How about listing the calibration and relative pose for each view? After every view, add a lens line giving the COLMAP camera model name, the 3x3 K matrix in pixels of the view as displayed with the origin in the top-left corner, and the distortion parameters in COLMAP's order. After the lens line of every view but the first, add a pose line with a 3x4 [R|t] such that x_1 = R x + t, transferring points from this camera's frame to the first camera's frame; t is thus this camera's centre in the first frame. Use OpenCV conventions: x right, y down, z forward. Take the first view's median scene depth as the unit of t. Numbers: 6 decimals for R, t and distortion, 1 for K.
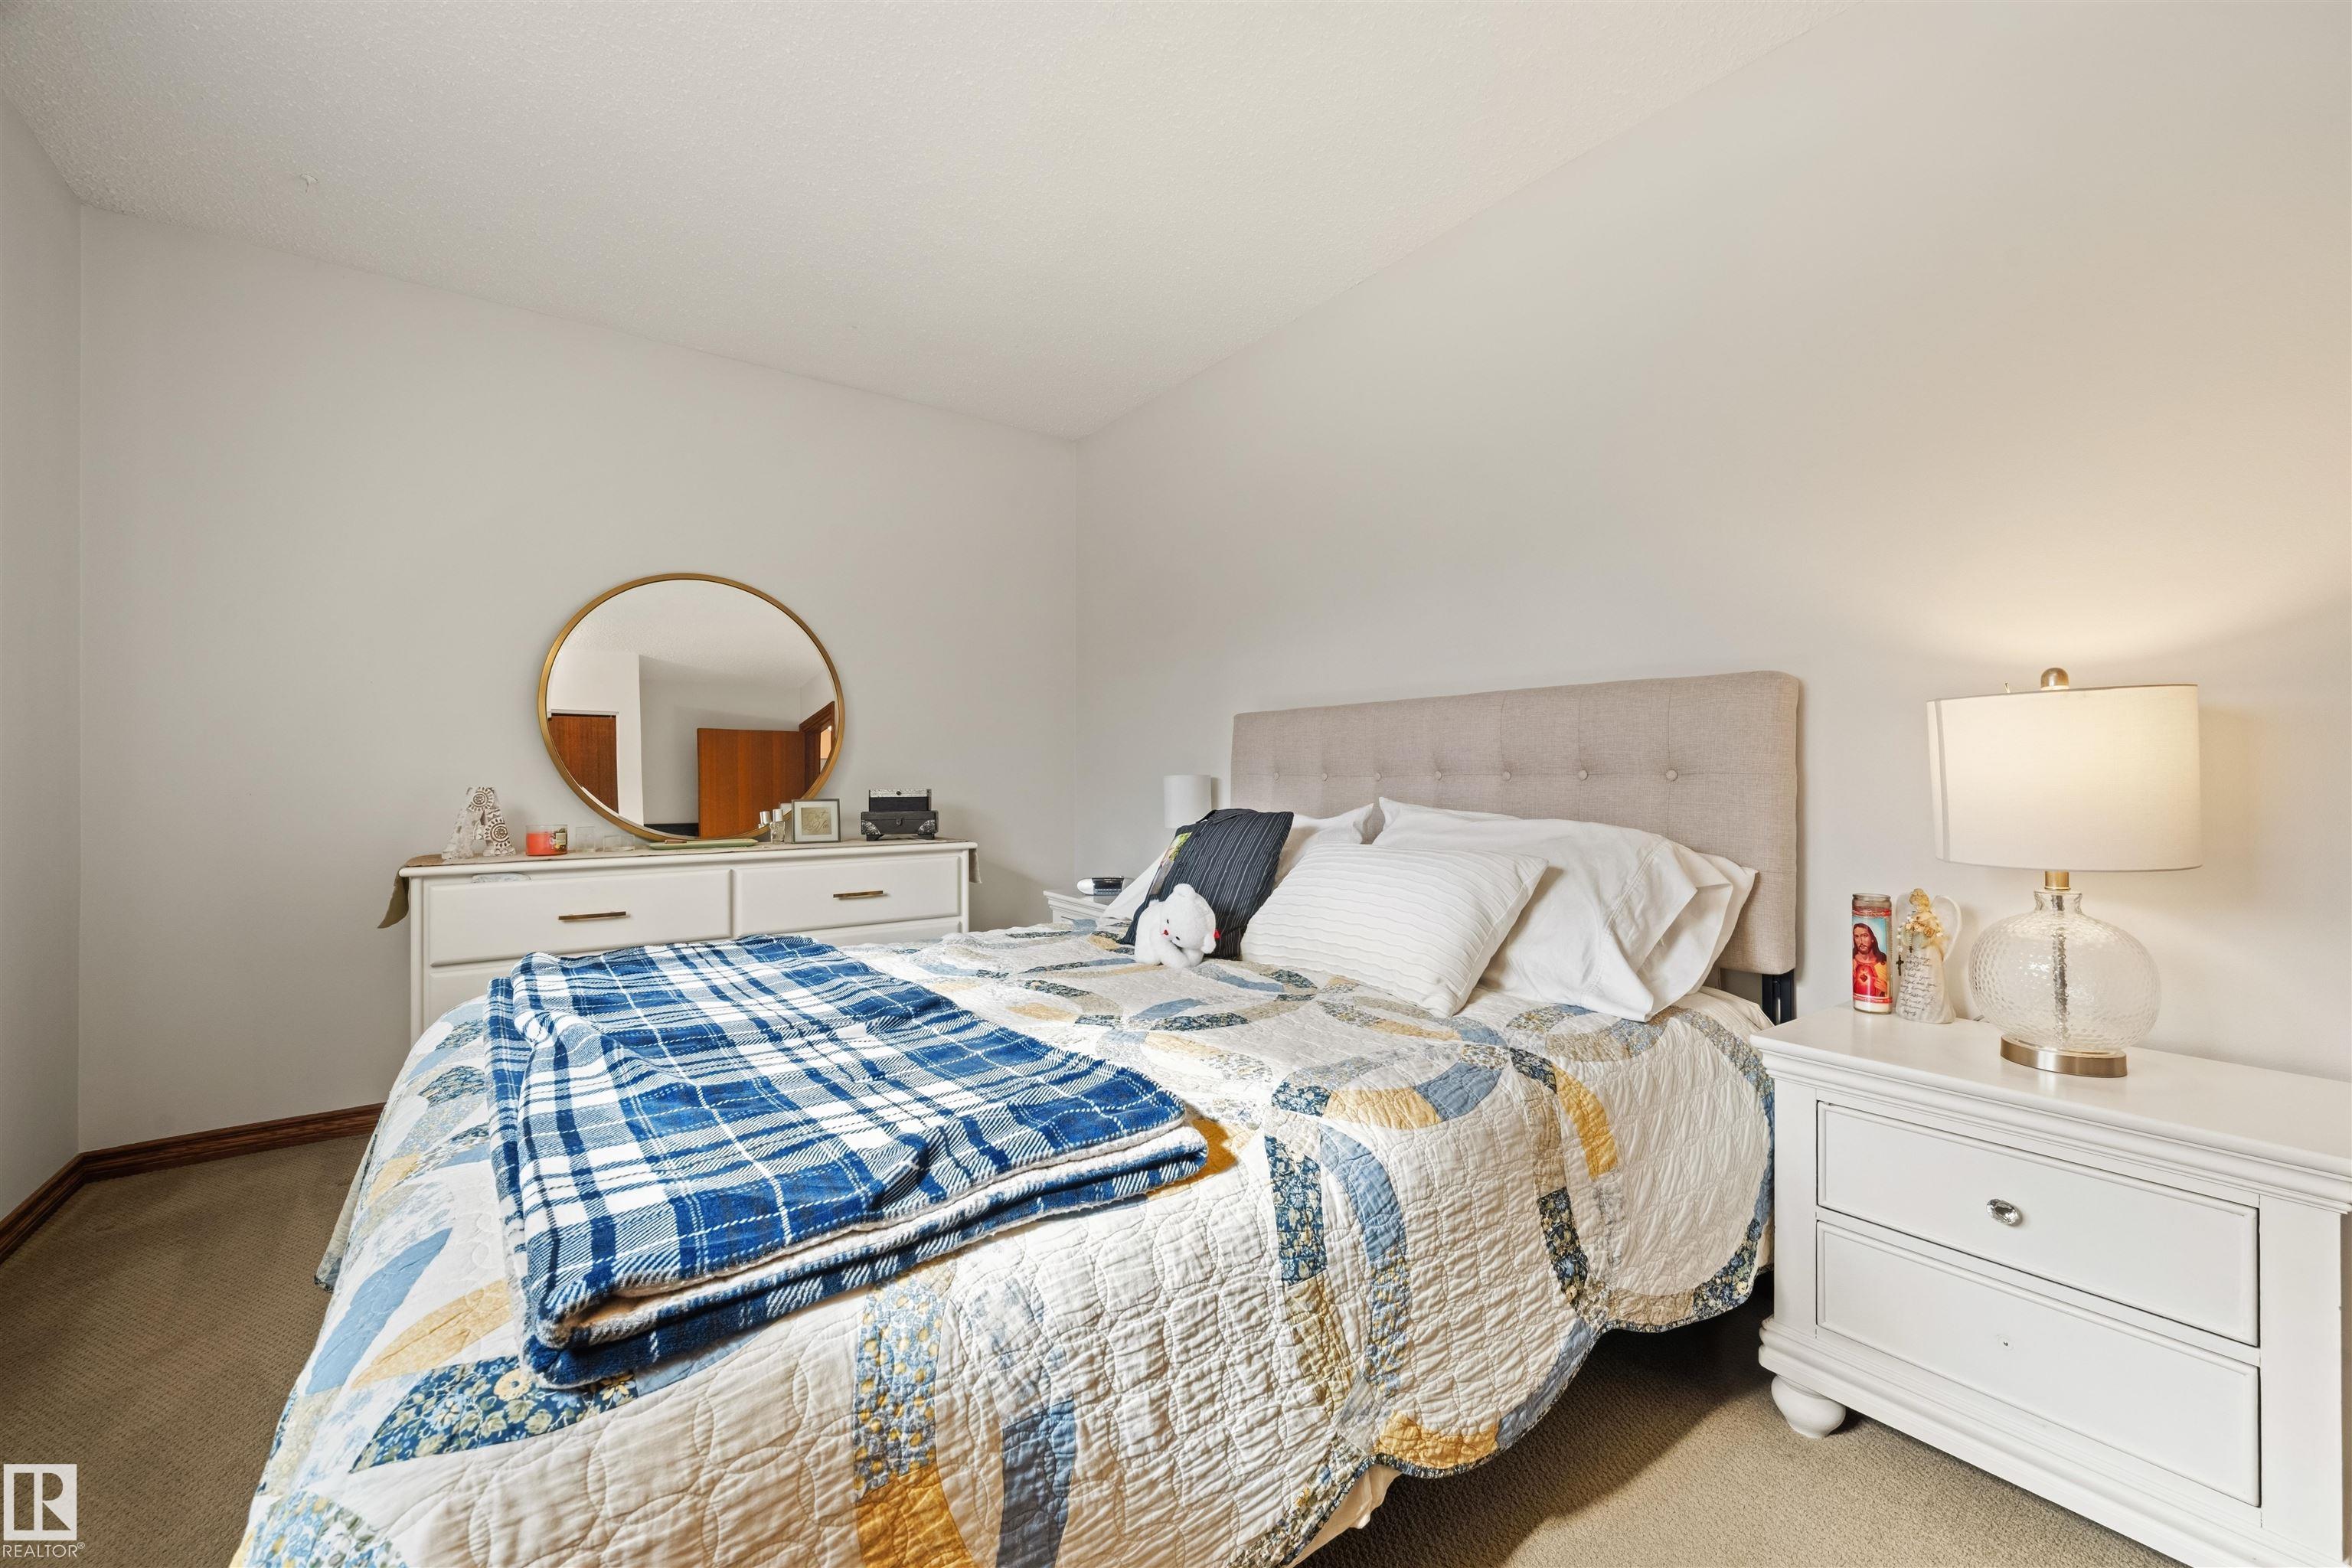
lens RADIAL K [[939.8, 0, 1183.1], [0, 939.8, 775.8], [0, 0, 1]] dist [-0.000642, -0.000304]
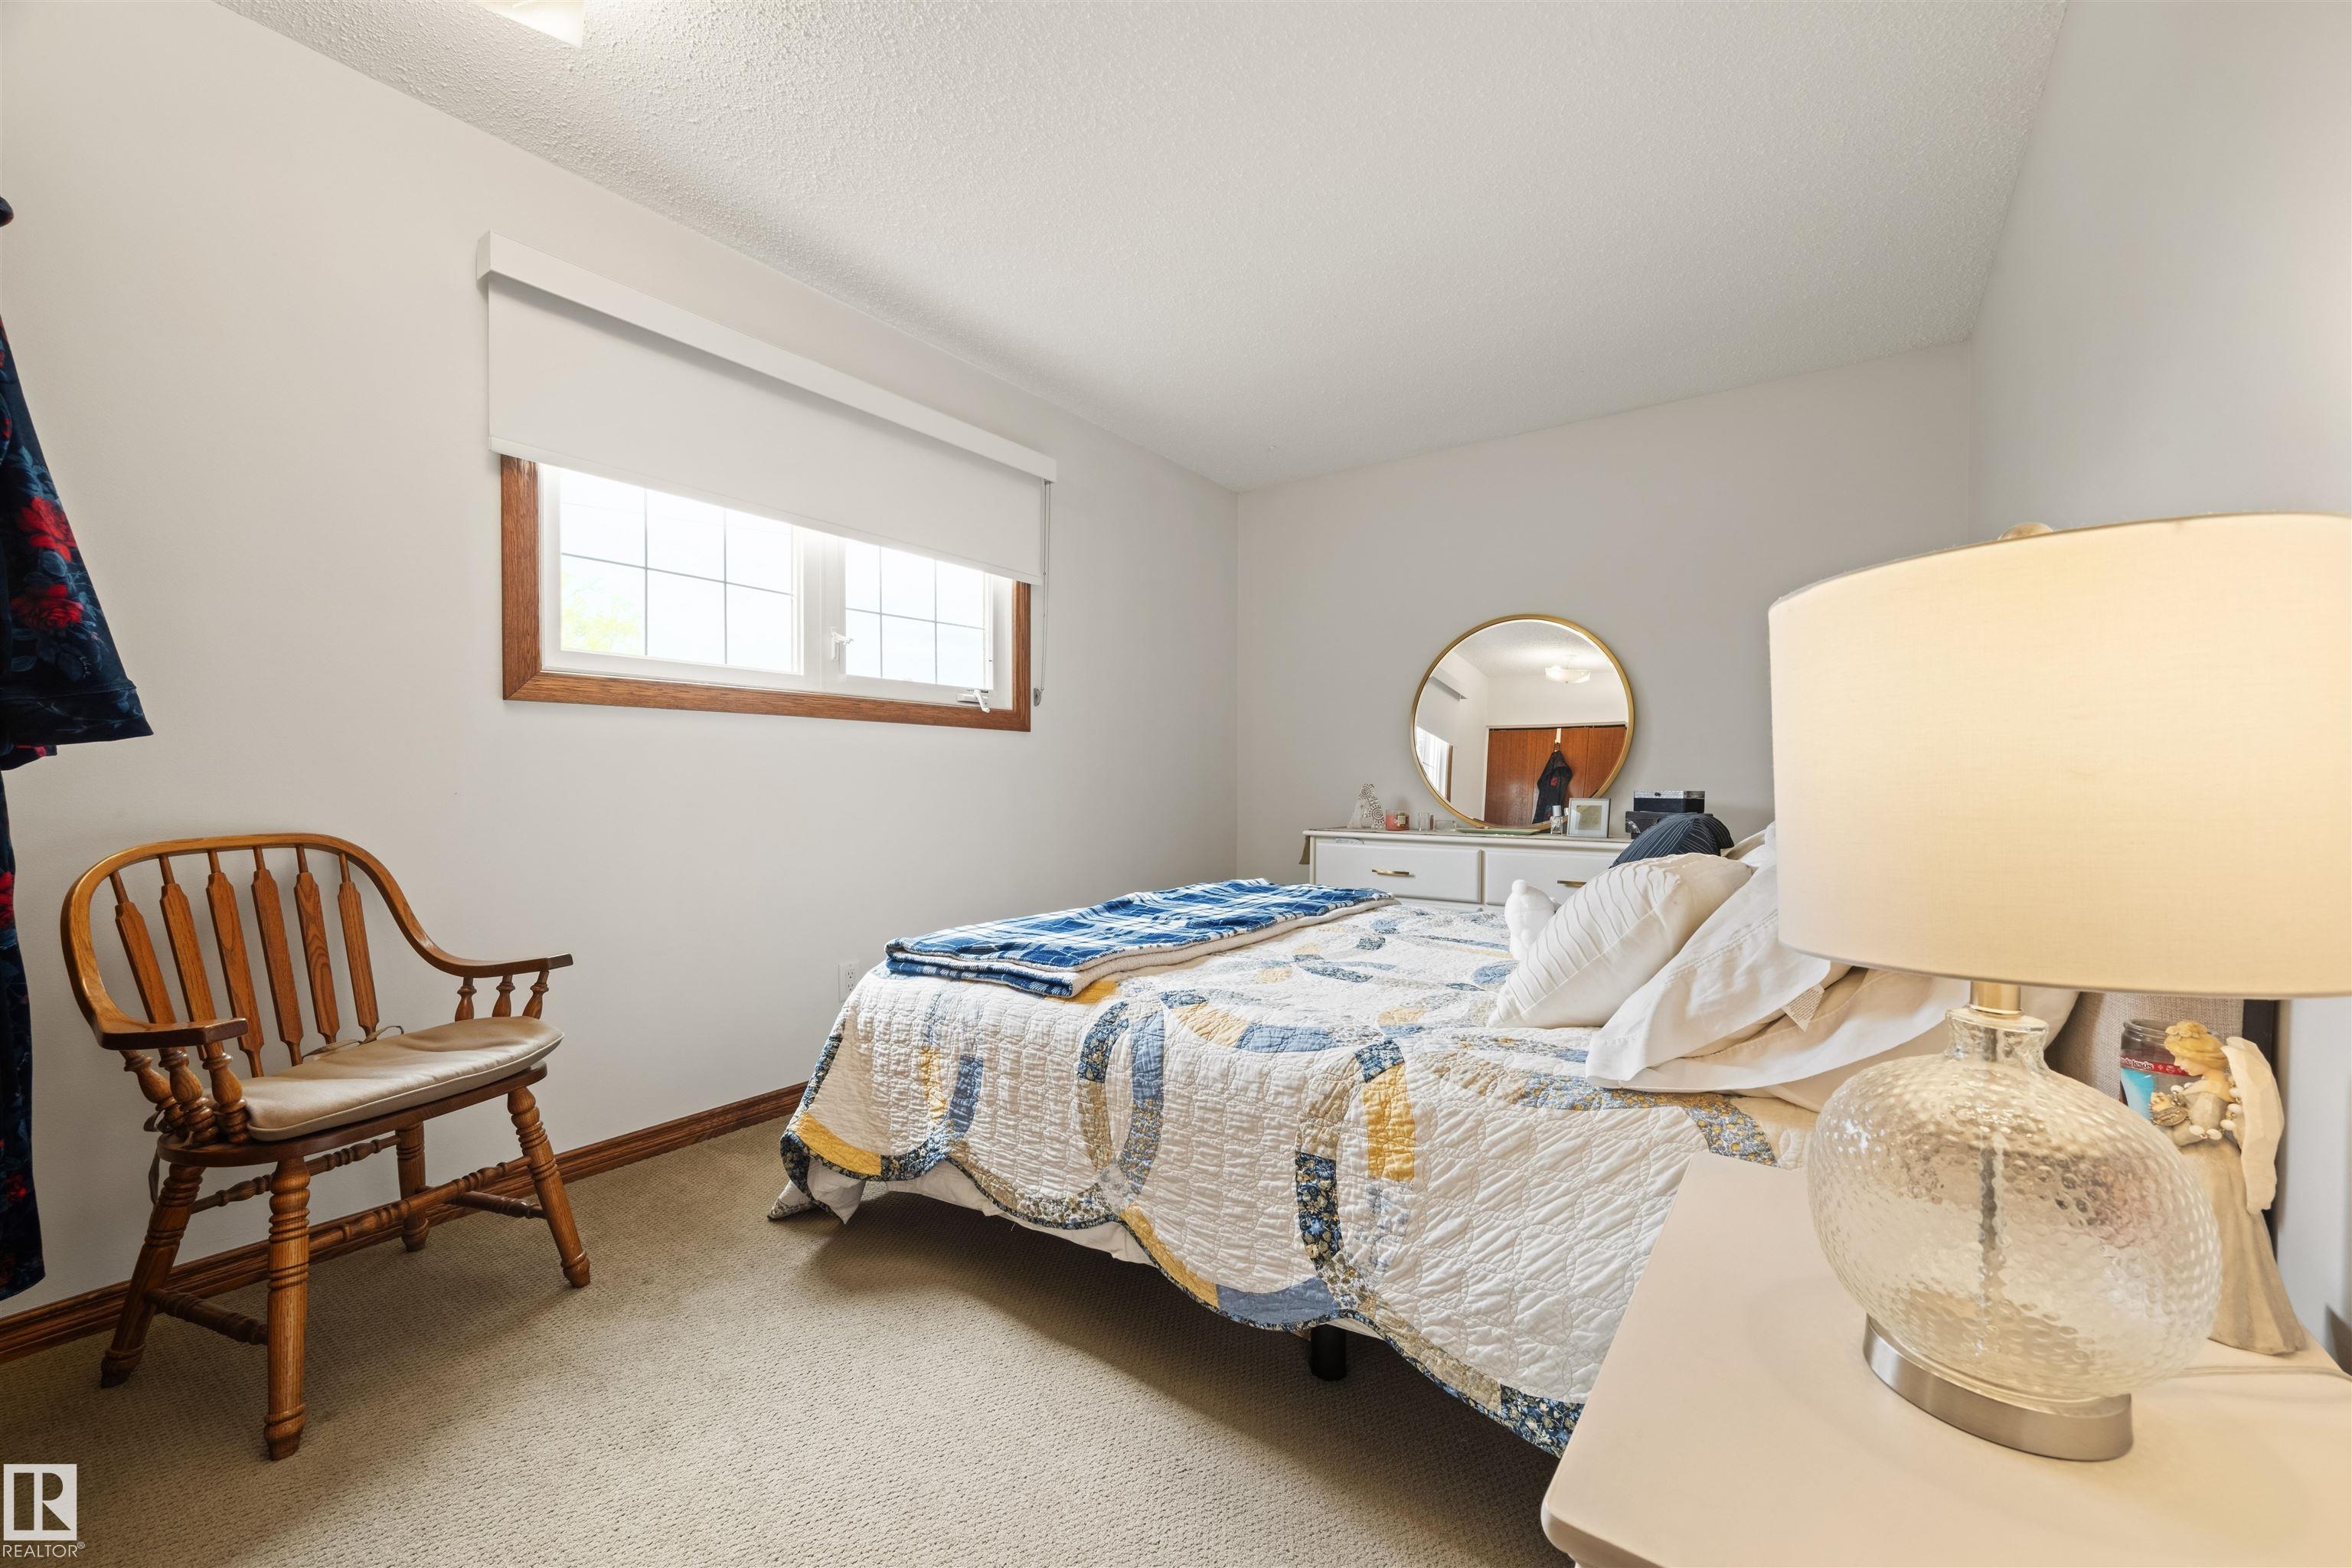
lens RADIAL K [[939.8, 0, 1178.4], [0, 939.8, 782.6], [0, 0, 1]] dist [-0.000642, -0.000304]
pose [[0.293794, 0.005321, -0.955854, 1.807077], [-0.000138, 0.999985, 0.005524, 0.003857], [0.955869, -0.001491, 0.293790, 0.684643]]
